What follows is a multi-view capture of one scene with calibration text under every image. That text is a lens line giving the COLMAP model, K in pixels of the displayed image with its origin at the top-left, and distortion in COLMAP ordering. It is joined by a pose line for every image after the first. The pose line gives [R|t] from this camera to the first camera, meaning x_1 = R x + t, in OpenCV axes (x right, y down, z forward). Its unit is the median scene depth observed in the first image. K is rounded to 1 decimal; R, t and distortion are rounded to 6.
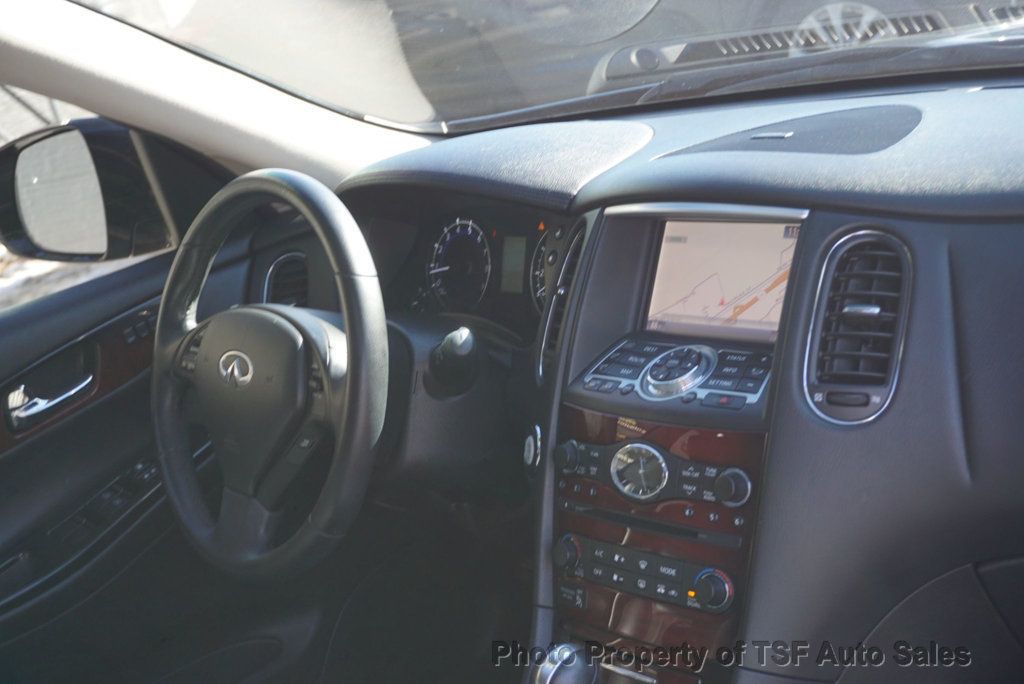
lens RADIAL K [[1509.9, 0, 509.4], [0, 1509.9, 346.9], [0, 0, 1]] dist [-0.048230, 0.000000]
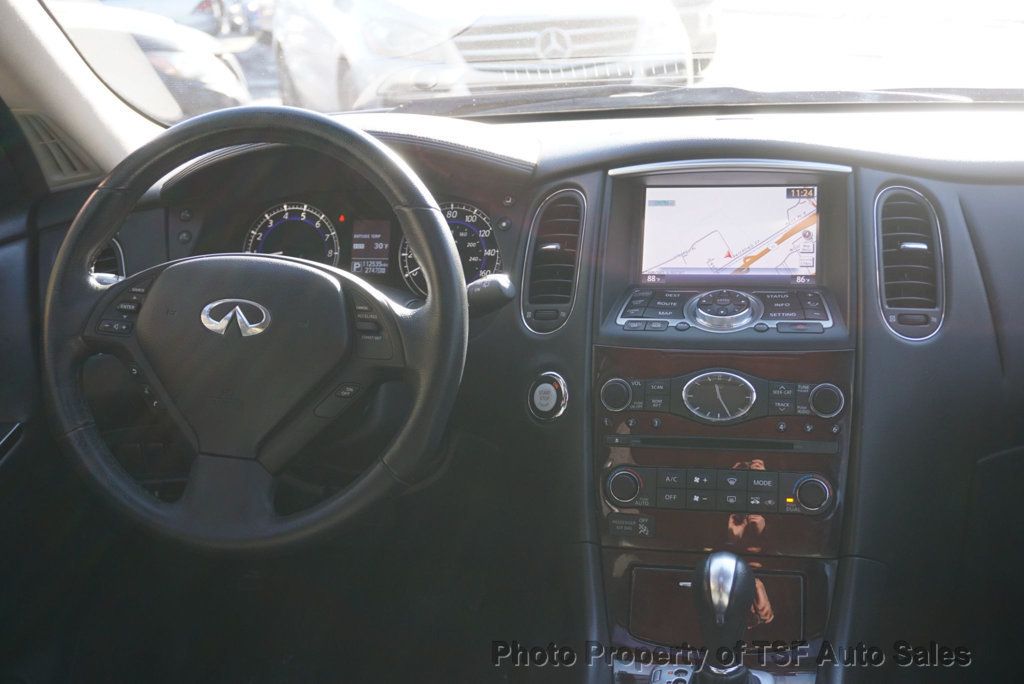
lens RADIAL K [[1330.3, 0, 484.0], [0, 1330.3, 346.5], [0, 0, 1]] dist [-0.043866, 0.000000]
pose [[0.812060, 0.022833, 0.583127, -0.584084], [0.035741, 0.995413, -0.088749, 0.120206], [-0.582478, 0.092912, 0.807519, 0.309715]]
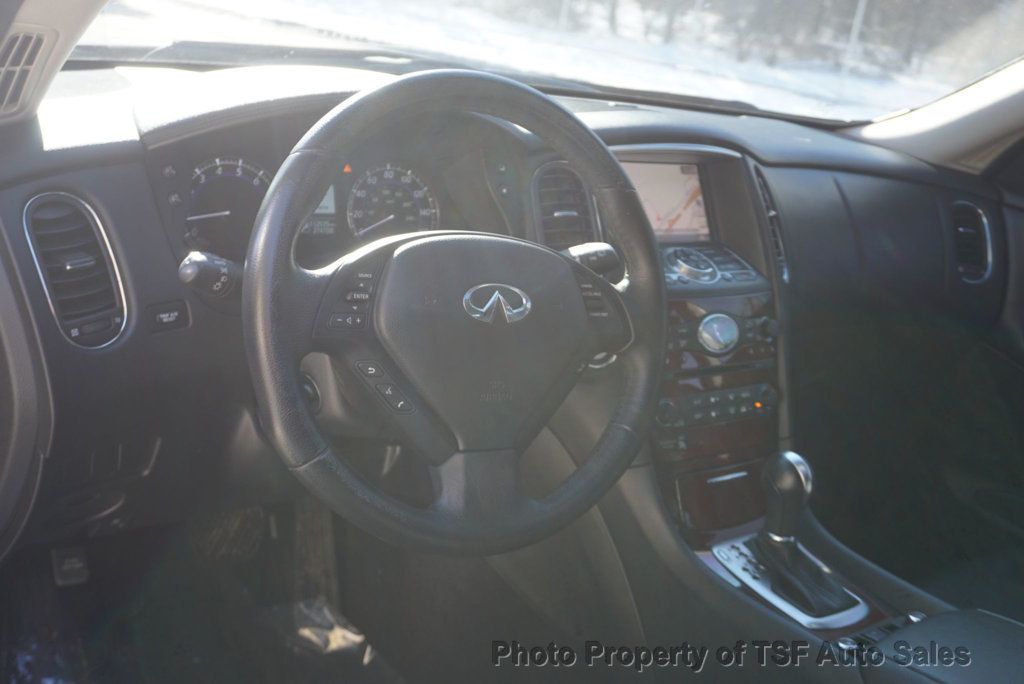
lens RADIAL K [[1035.0, 0, 508.7], [0, 1035.0, 338.9], [0, 0, 1]] dist [-0.036036, 0.000000]
pose [[0.100224, -0.093123, 0.990598, -0.849453], [0.114090, 0.990119, 0.081535, -0.012666], [-0.988402, 0.104845, 0.109858, 1.041838]]
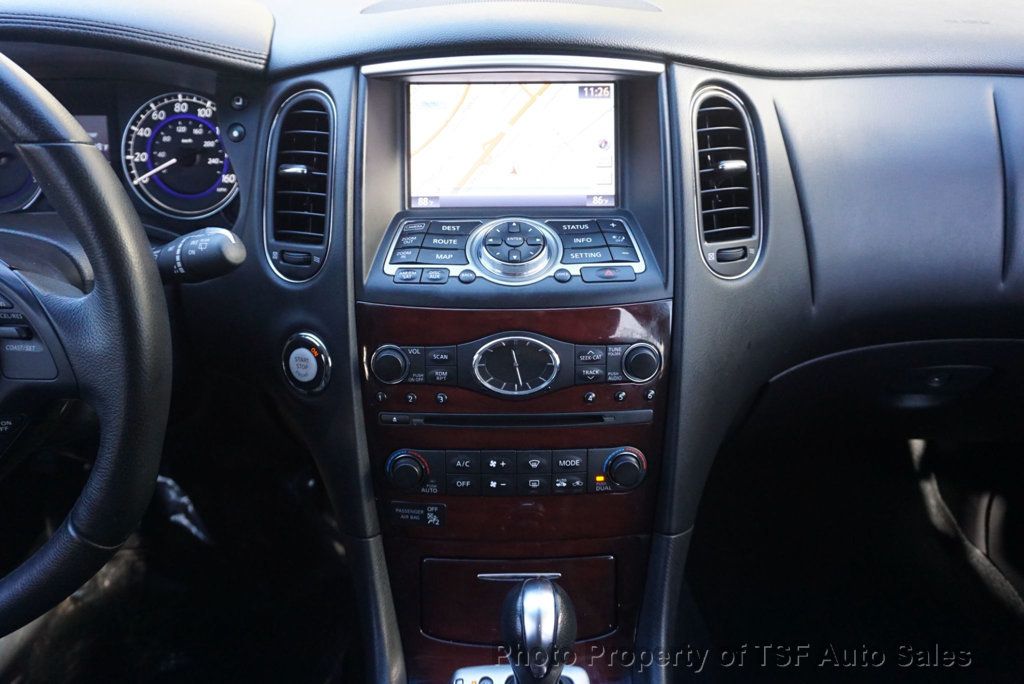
lens RADIAL K [[778.4, 0, 505.0], [0, 778.4, 335.5], [0, 0, 1]] dist [-0.033780, 0.019350]
pose [[0.642820, -0.209849, 0.736713, -0.243535], [0.079841, 0.974861, 0.208019, -0.030126], [-0.761845, -0.074898, 0.643415, 0.679923]]
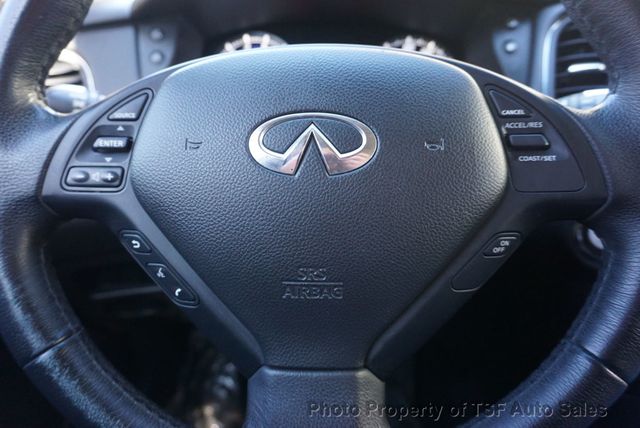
lens RADIAL K [[486.5, 0, 317.9], [0, 486.5, 211.5], [0, 0, 1]] dist [-0.033780, 0.019350]
pose [[0.697691, -0.130141, 0.704479, -0.337462], [0.139667, 0.989202, 0.044418, 0.034618], [-0.702652, 0.067403, 0.708334, 0.984951]]
